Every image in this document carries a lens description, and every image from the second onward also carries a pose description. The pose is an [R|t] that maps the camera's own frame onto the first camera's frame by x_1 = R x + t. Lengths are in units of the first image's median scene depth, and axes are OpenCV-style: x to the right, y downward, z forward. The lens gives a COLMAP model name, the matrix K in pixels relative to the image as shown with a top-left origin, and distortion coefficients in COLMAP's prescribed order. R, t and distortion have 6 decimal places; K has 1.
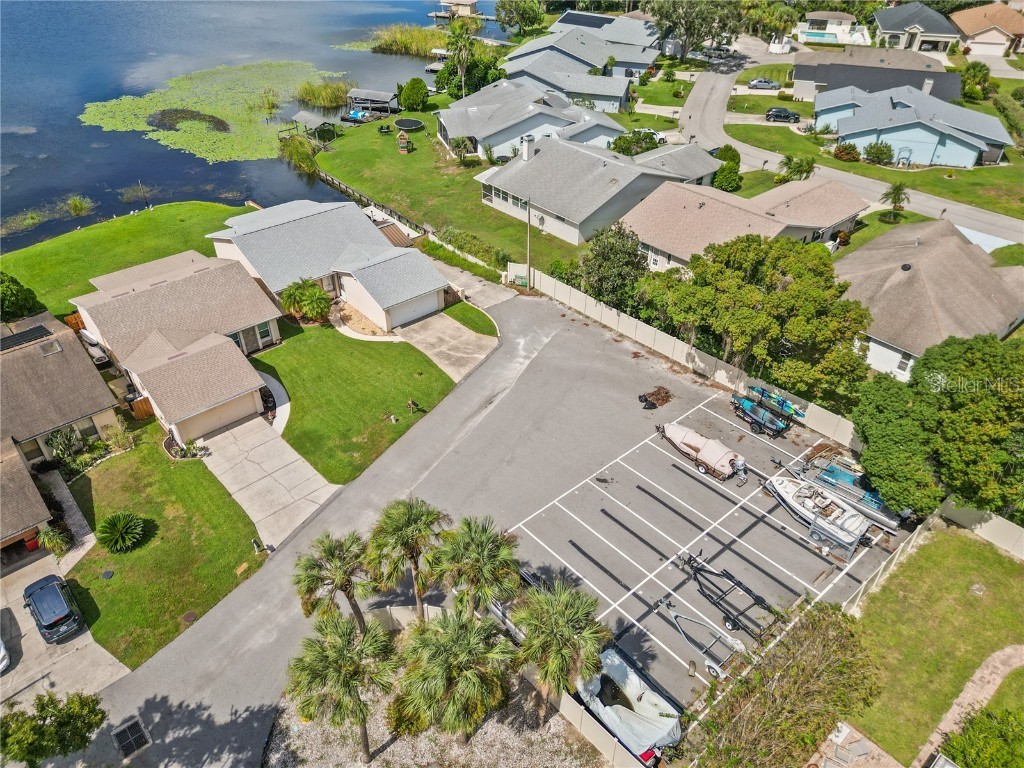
lens RADIAL K [[713.2, 0, 520.0], [0, 713.2, 386.8], [0, 0, 1]] dist [0.032195, -0.032753]
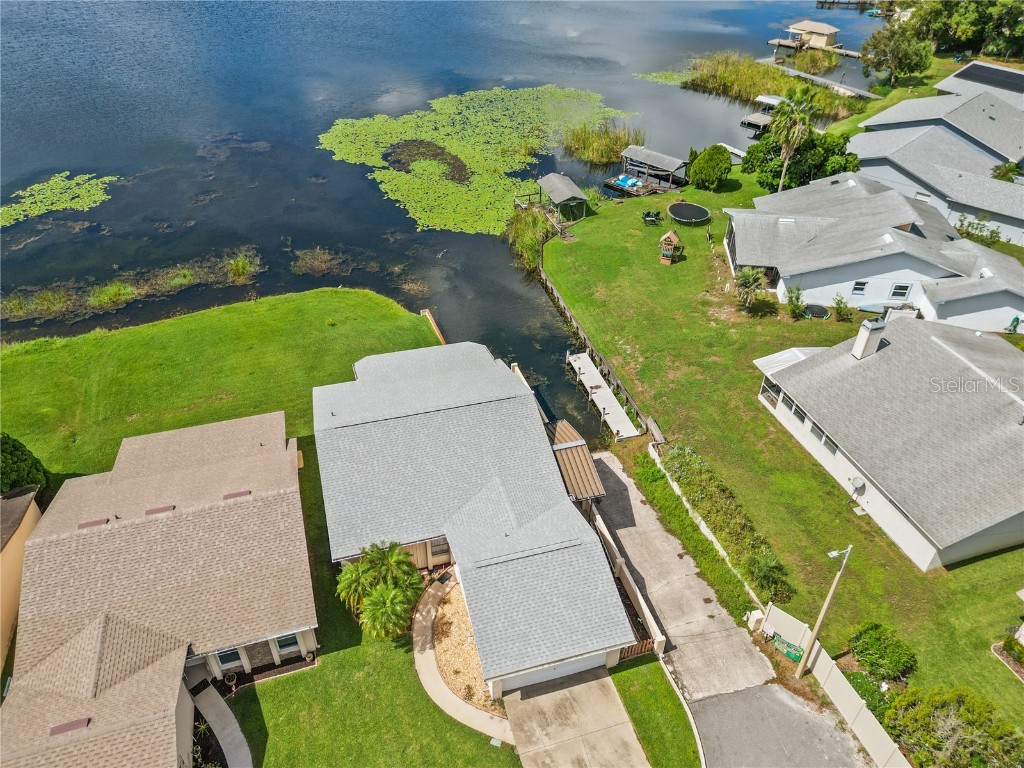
lens RADIAL K [[713.2, 0, 508.4], [0, 713.2, 376.7], [0, 0, 1]] dist [0.032195, -0.032753]
pose [[0.903049, 0.253543, -0.346726, -0.030841], [-0.256406, 0.965805, 0.038435, -0.196045], [0.344615, 0.054194, 0.937179, 0.292213]]
